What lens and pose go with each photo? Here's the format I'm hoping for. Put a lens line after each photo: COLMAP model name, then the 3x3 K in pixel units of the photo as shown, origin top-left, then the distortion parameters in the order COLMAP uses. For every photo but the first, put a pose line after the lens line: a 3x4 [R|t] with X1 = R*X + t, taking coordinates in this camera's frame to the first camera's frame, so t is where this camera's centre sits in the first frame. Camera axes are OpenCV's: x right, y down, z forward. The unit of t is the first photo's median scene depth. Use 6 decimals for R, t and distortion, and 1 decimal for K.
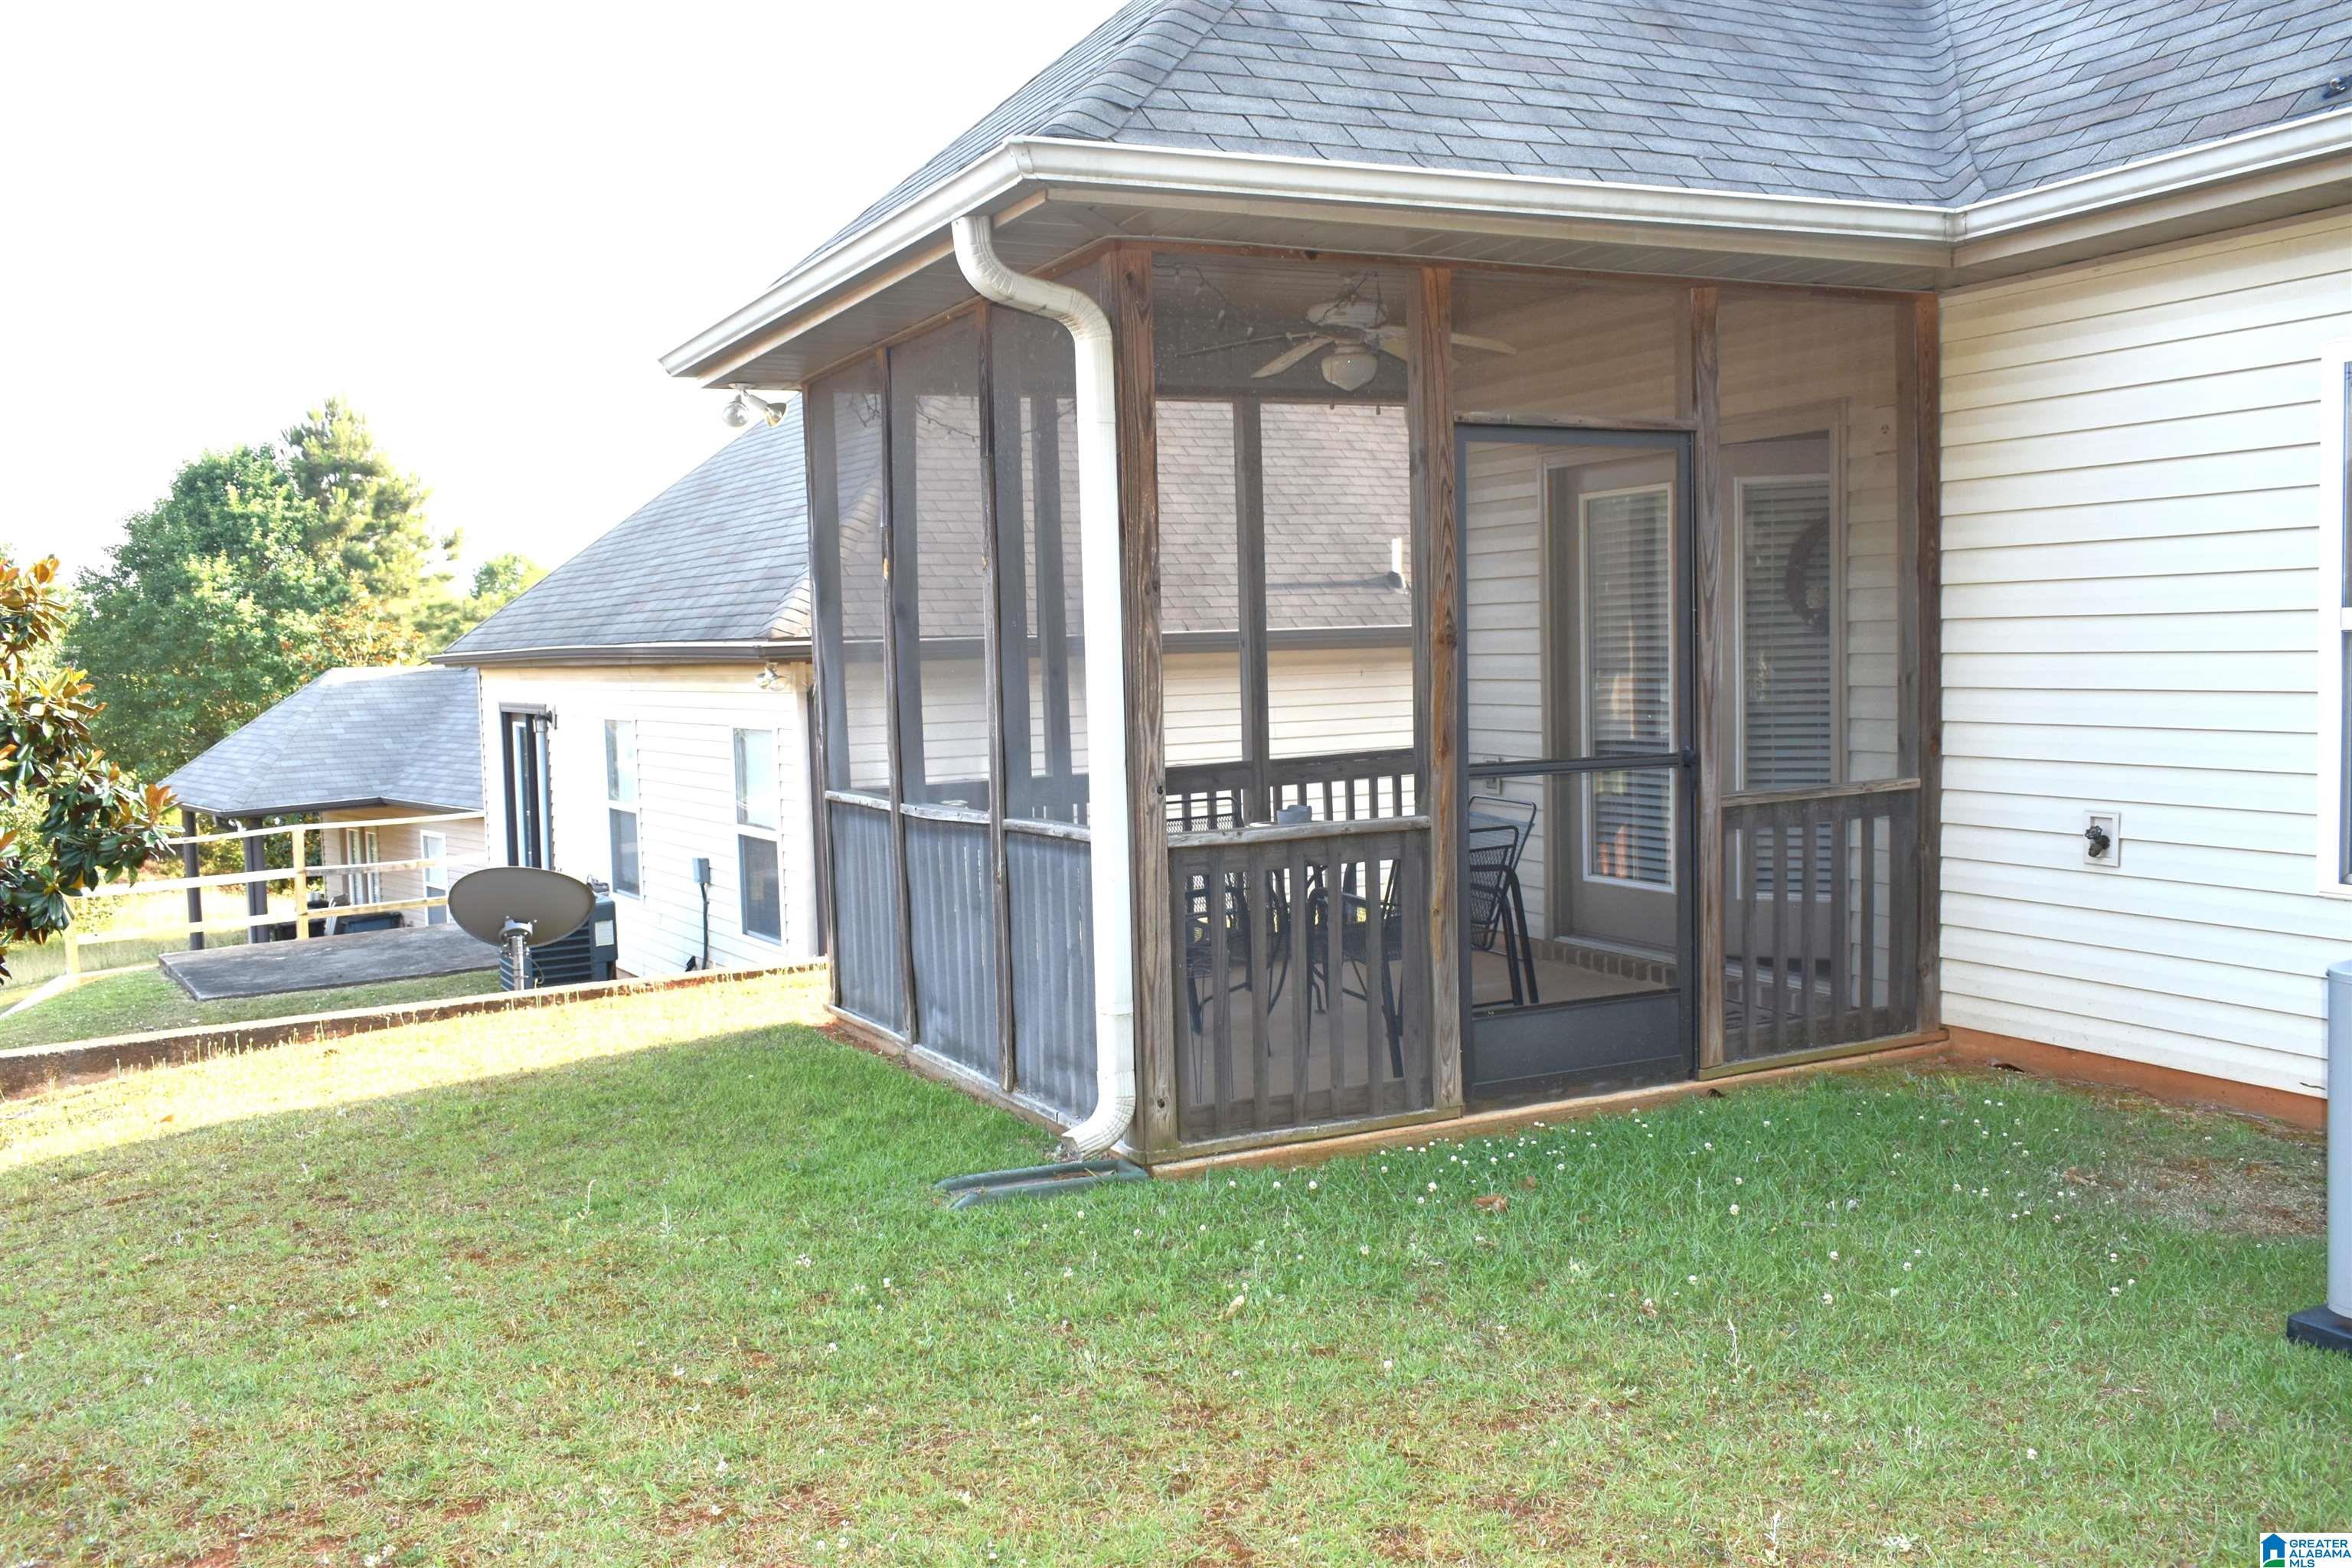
lens RADIAL K [[2057.7, 0, 1175.9], [0, 2057.7, 783.3], [0, 0, 1]] dist [-0.003168, -0.000924]
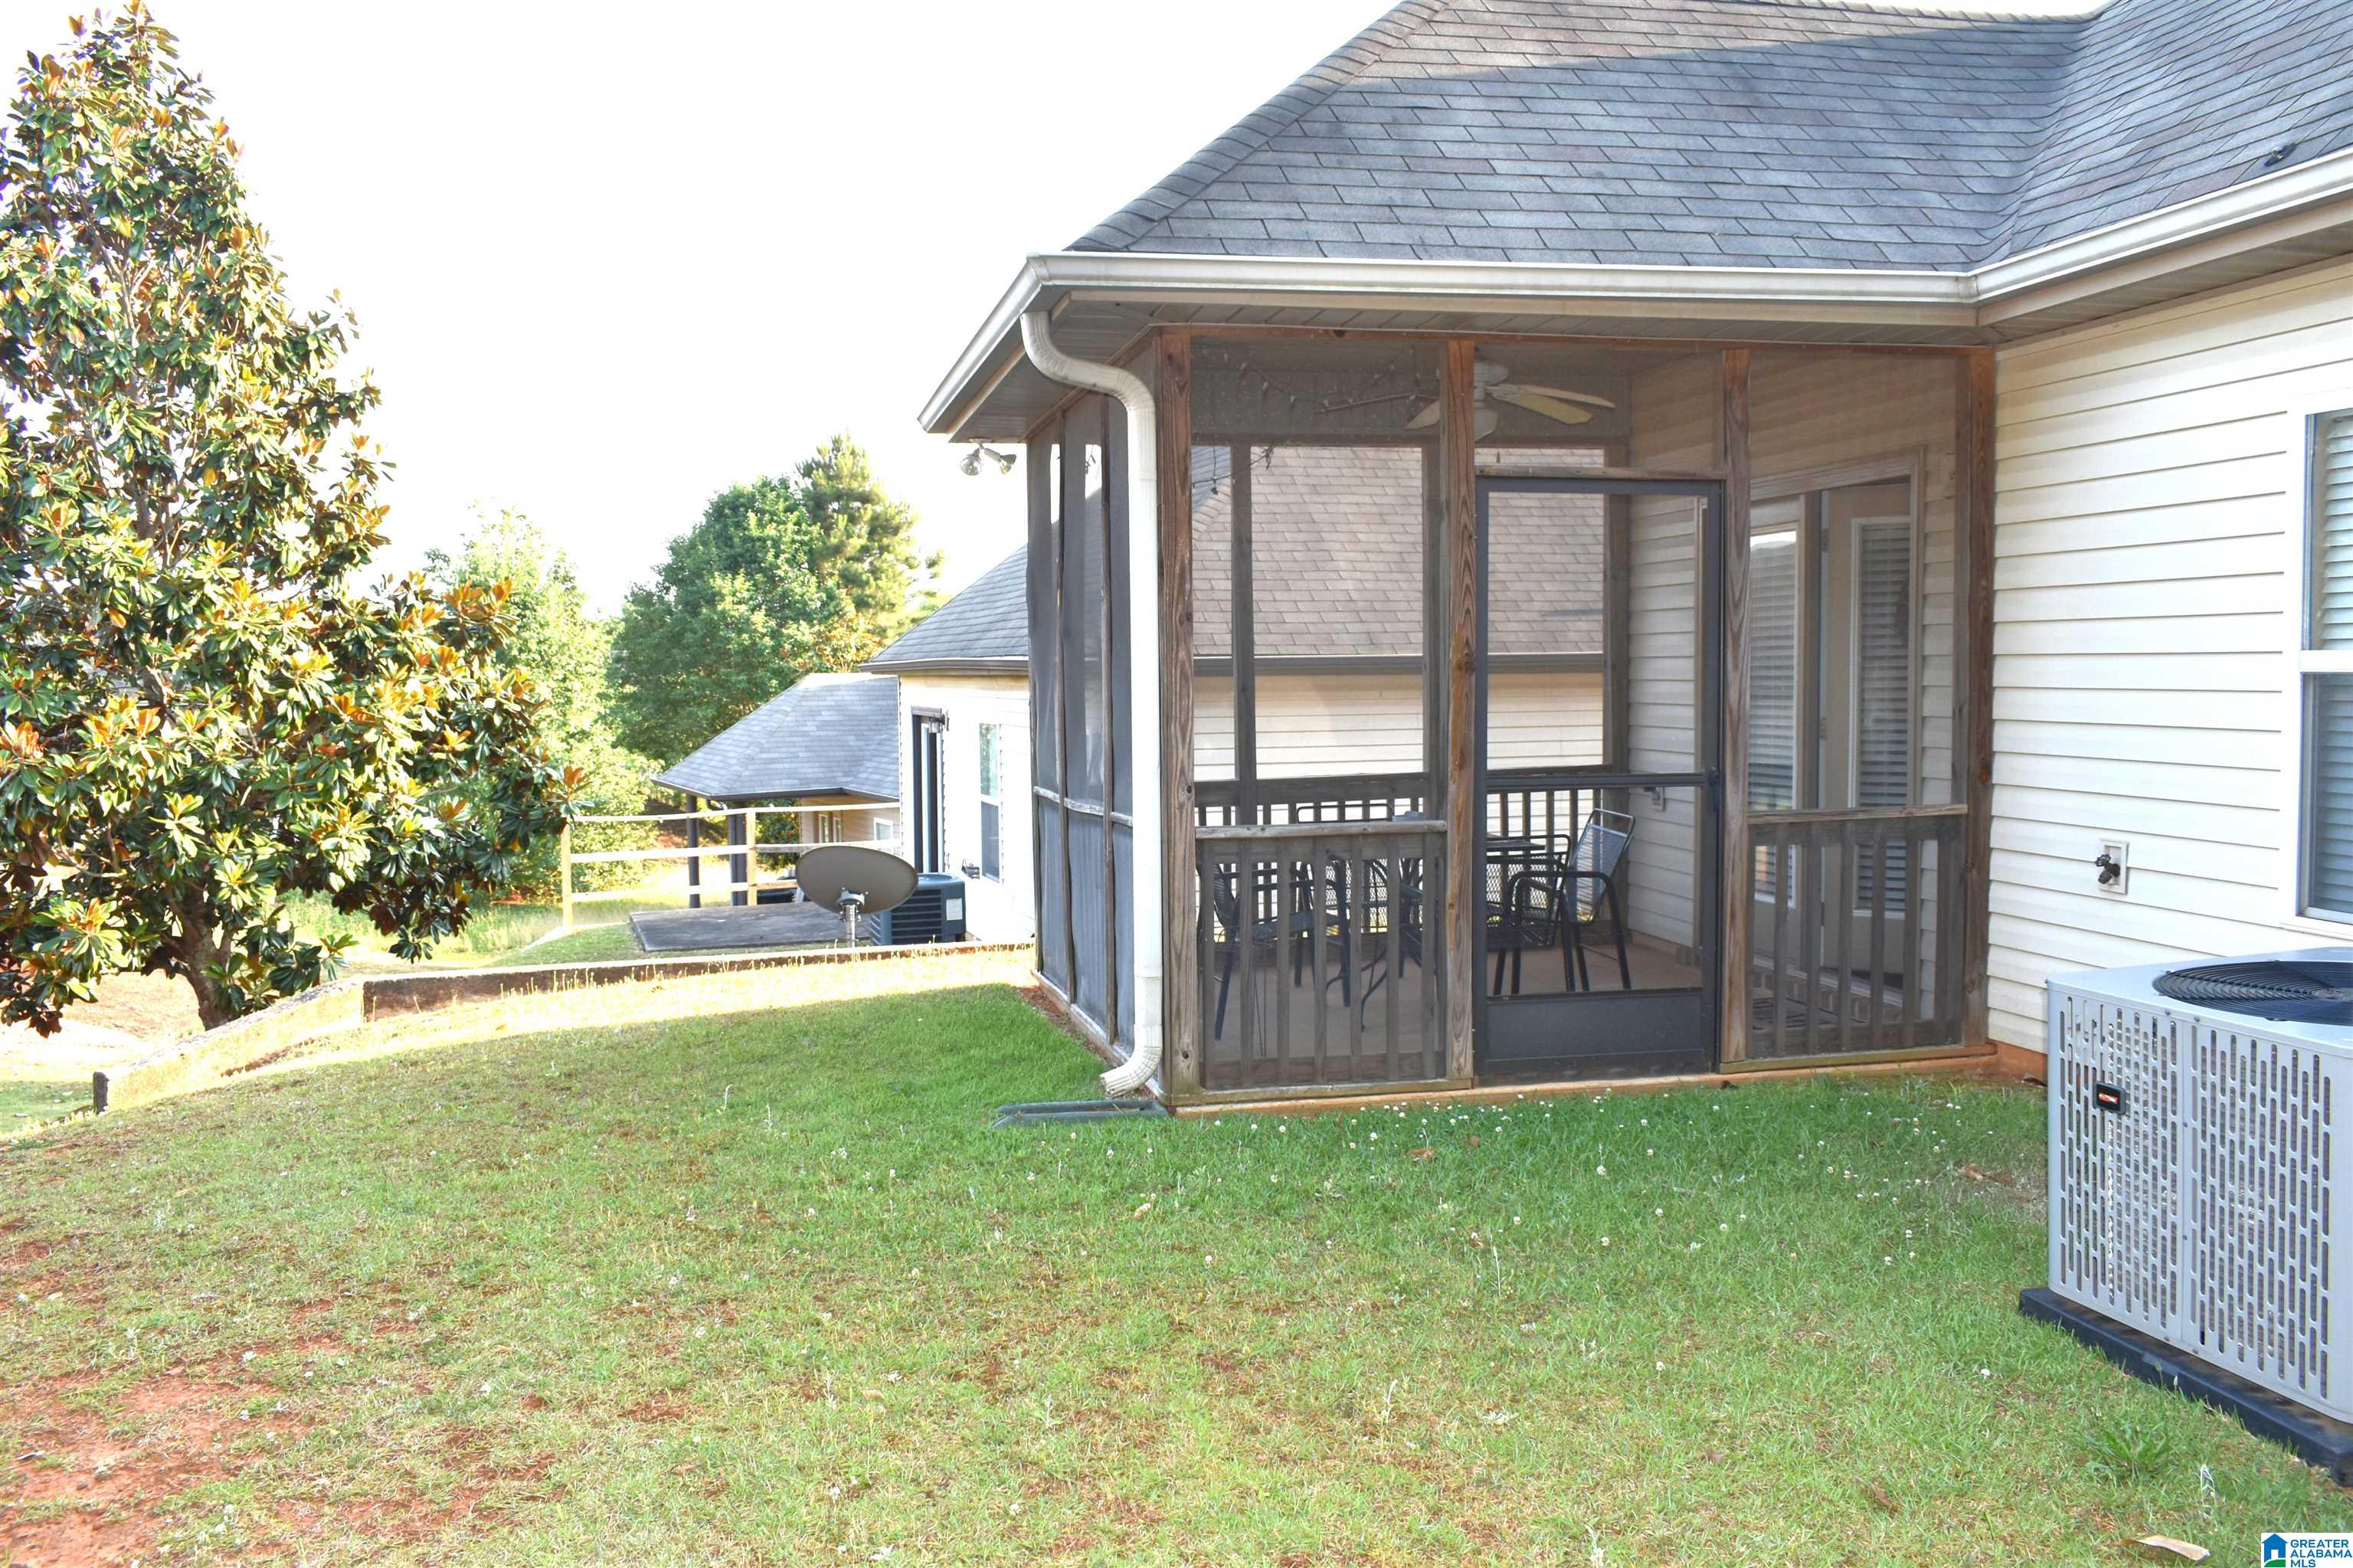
lens RADIAL K [[1997.8, 0, 1176.5], [0, 1997.8, 784.0], [0, 0, 1]] dist [-0.010814, -0.001035]
pose [[0.969442, 0.031289, -0.243317, 0.213420], [-0.032646, 0.999466, -0.001546, 0.001734], [0.243138, 0.009442, 0.969946, -0.093055]]
